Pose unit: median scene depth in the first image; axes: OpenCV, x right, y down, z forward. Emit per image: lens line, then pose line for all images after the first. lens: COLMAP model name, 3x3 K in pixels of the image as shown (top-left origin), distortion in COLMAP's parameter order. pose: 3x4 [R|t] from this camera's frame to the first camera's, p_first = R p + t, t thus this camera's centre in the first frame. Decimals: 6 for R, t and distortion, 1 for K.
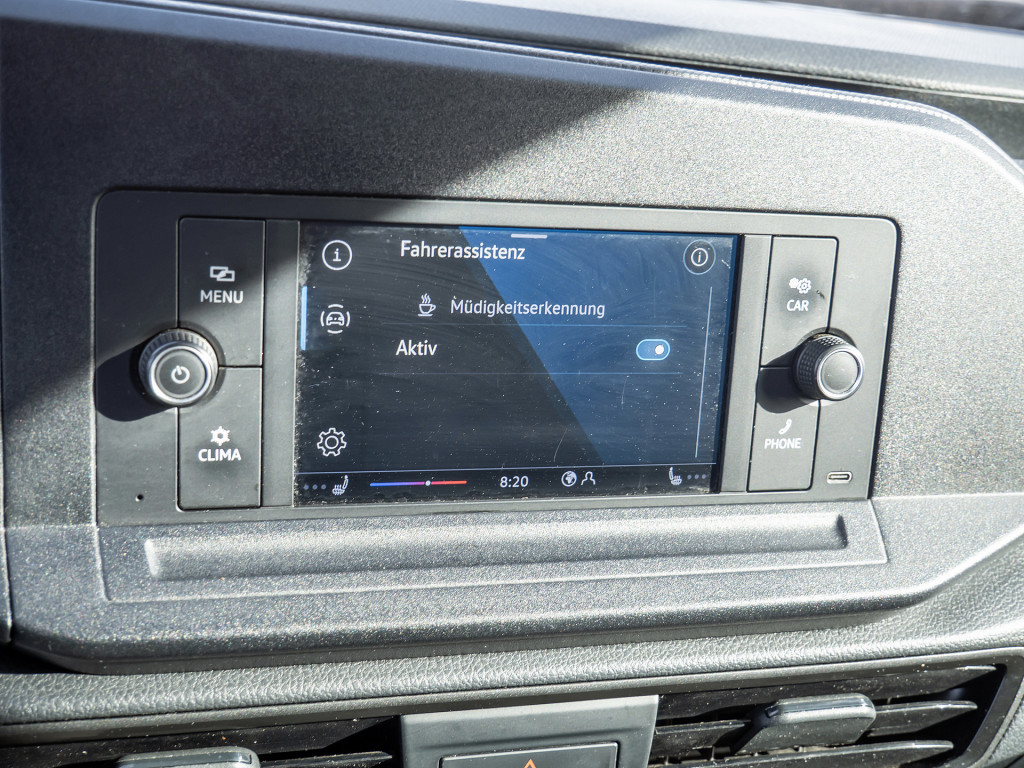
lens RADIAL K [[1252.0, 0, 512.0], [0, 1252.0, 384.0], [0, 0, 1]] dist [-0.018377, 0.103383]
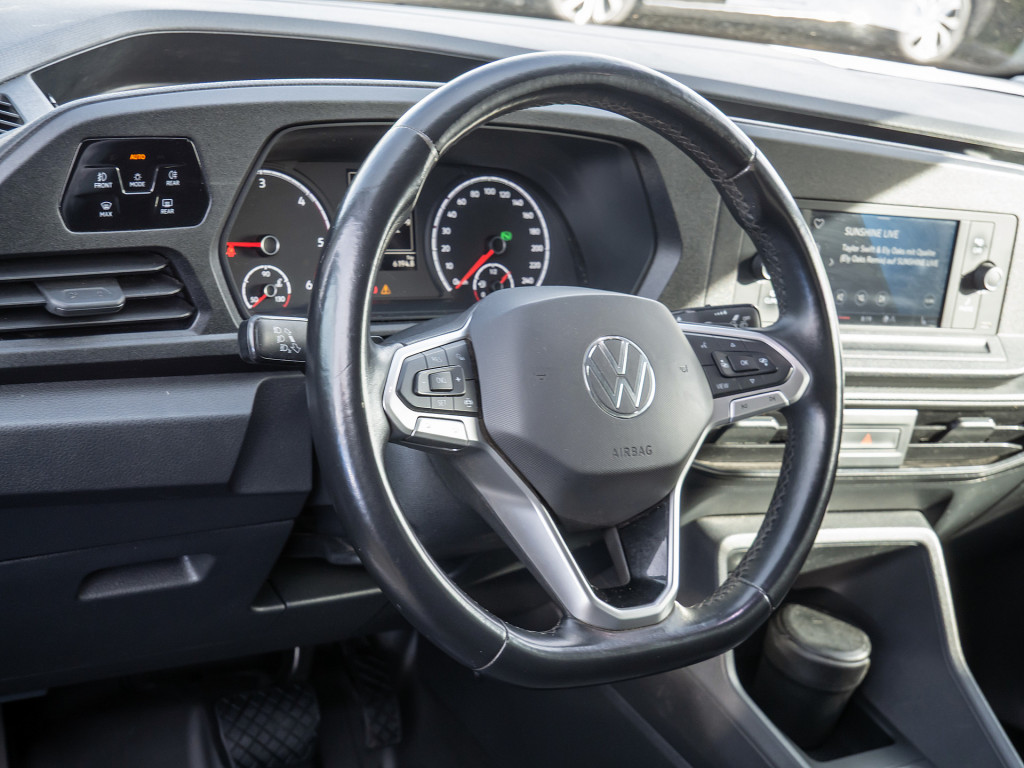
lens RADIAL K [[1485.1, 0, 512.0], [0, 1485.1, 384.0], [0, 0, 1]] dist [0.002039, 0.087582]
pose [[0.990699, 0.024173, 0.133910, -1.085643], [-0.026858, 0.999472, 0.018276, 0.174073], [-0.133398, -0.021702, 0.990825, -1.805838]]
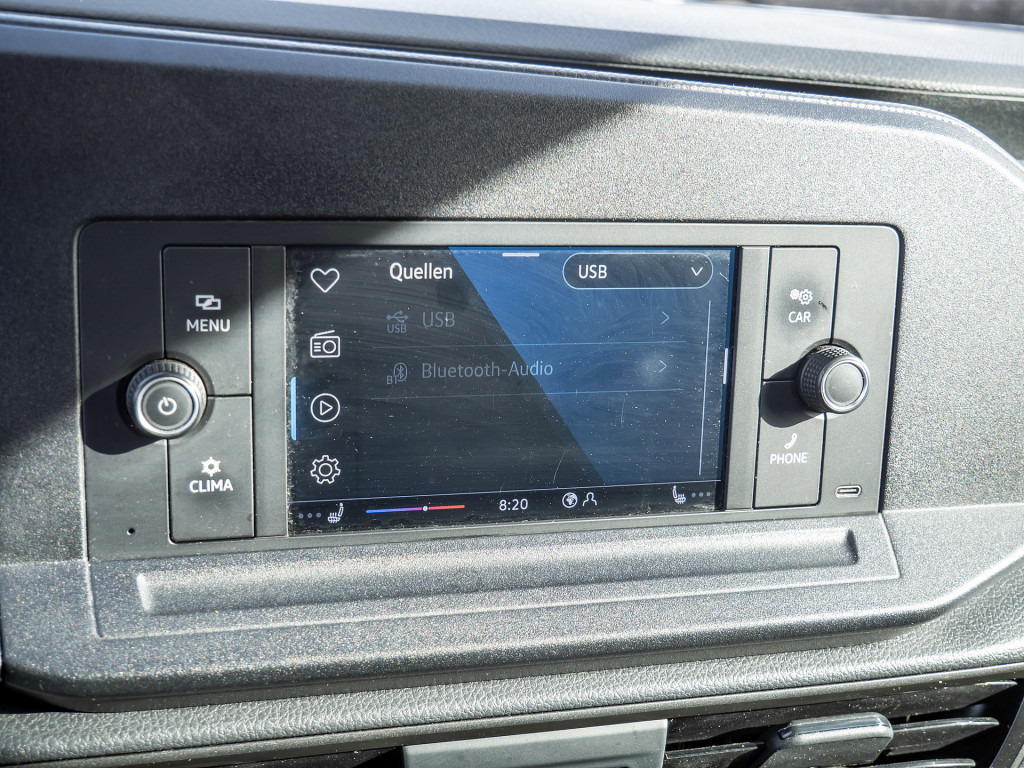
lens RADIAL K [[1252.0, 0, 512.0], [0, 1252.0, 384.0], [0, 0, 1]] dist [-0.018377, 0.103383]
pose [[0.999410, -0.026162, -0.022251, 0.025324], [0.025969, 0.999623, -0.008898, -0.007964], [0.022475, 0.008315, 0.999713, 0.018283]]
